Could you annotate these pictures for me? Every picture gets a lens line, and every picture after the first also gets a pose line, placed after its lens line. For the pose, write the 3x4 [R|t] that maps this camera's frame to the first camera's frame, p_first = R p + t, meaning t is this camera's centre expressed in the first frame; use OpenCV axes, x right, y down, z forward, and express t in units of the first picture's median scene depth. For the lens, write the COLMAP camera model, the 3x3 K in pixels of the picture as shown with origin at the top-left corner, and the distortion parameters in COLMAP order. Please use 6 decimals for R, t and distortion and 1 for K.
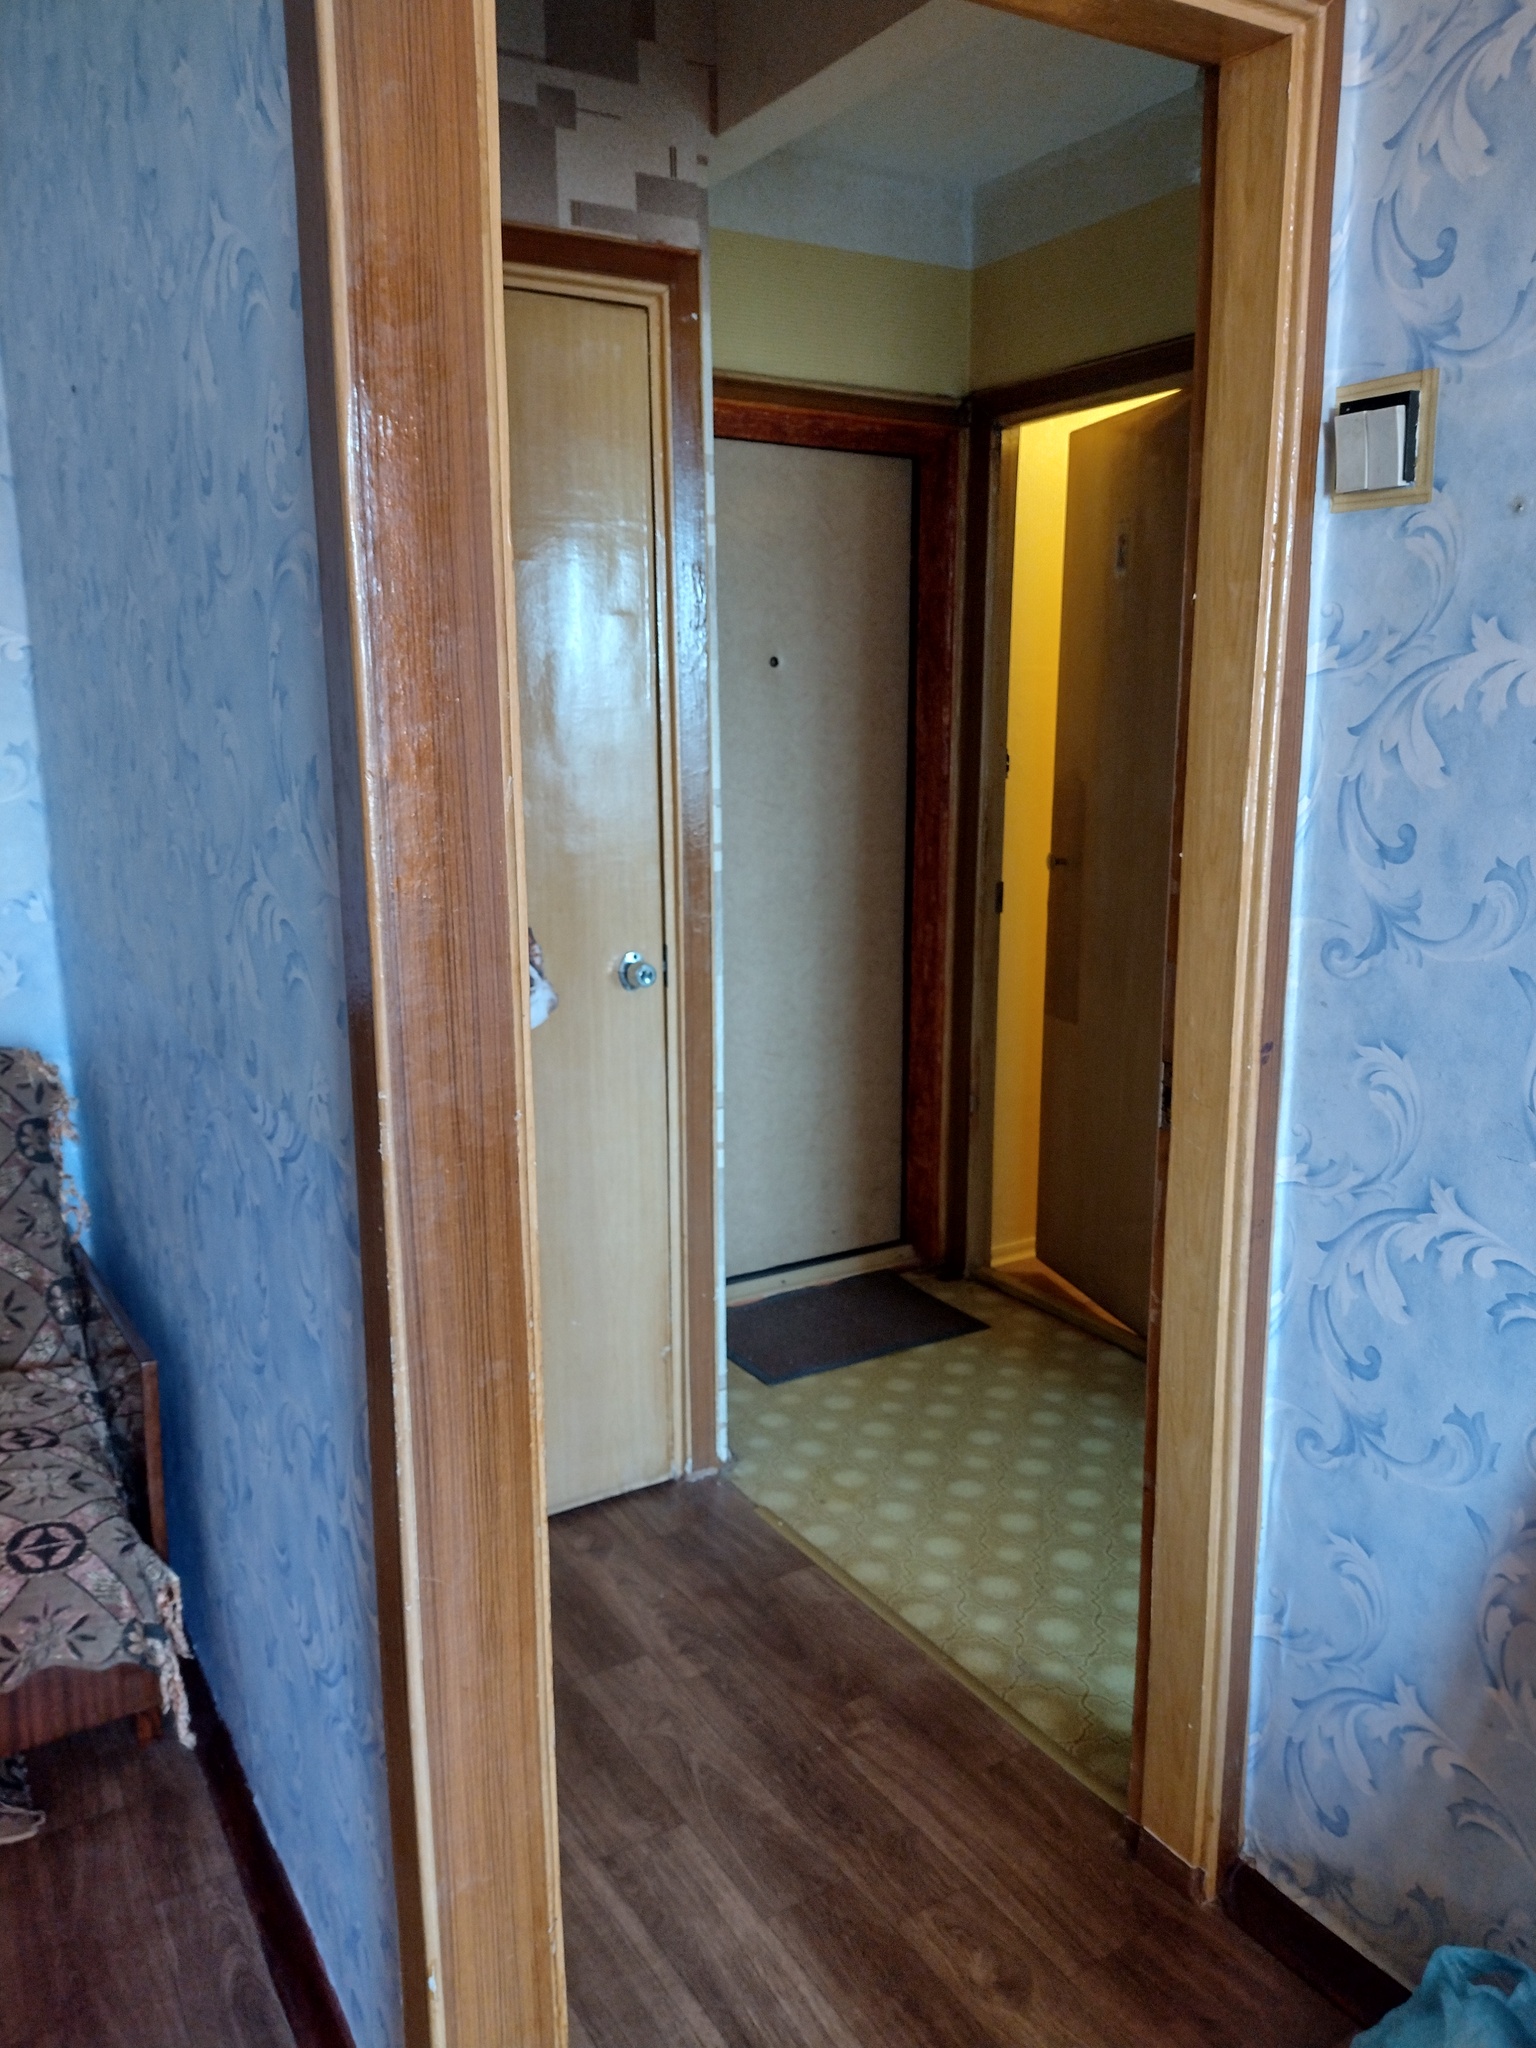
lens RADIAL K [[1566.0, 0, 768.0], [0, 1566.0, 1024.0], [0, 0, 1]] dist [0.125445, -0.263251]
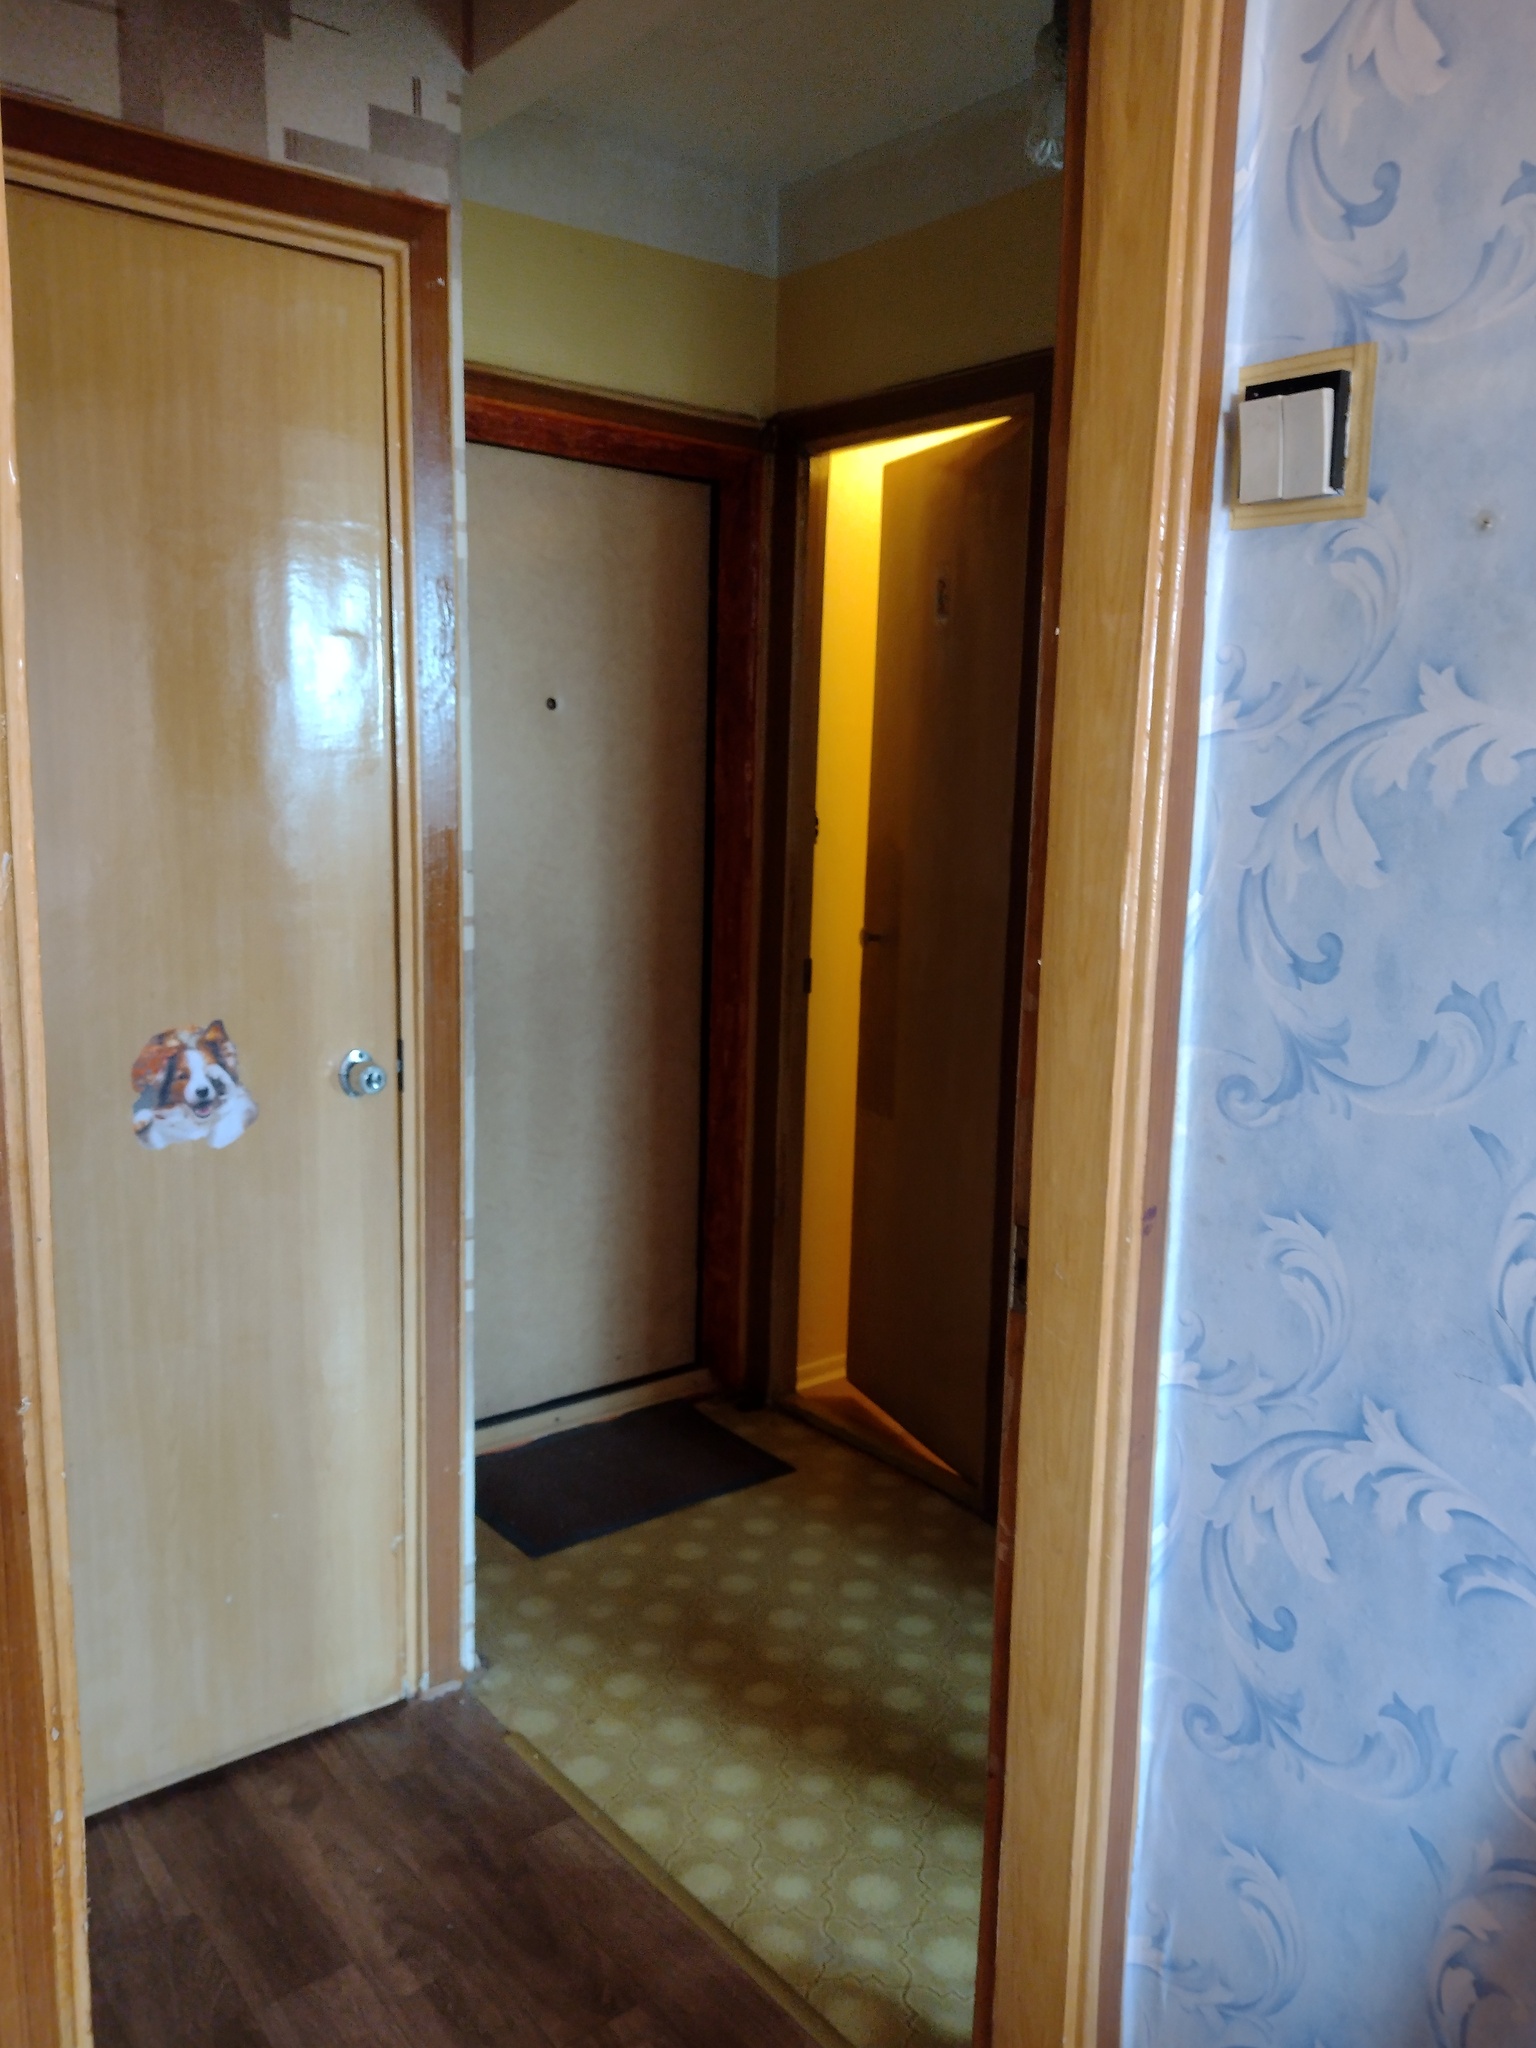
lens RADIAL K [[1611.0, 0, 792.0], [0, 1611.0, 1017.9], [0, 0, 1]] dist [0.066119, -0.116184]
pose [[0.990624, 0.009227, 0.136307, 0.022853], [-0.003746, 0.999176, -0.040413, -0.031858], [-0.136568, 0.039523, 0.989842, 0.159062]]
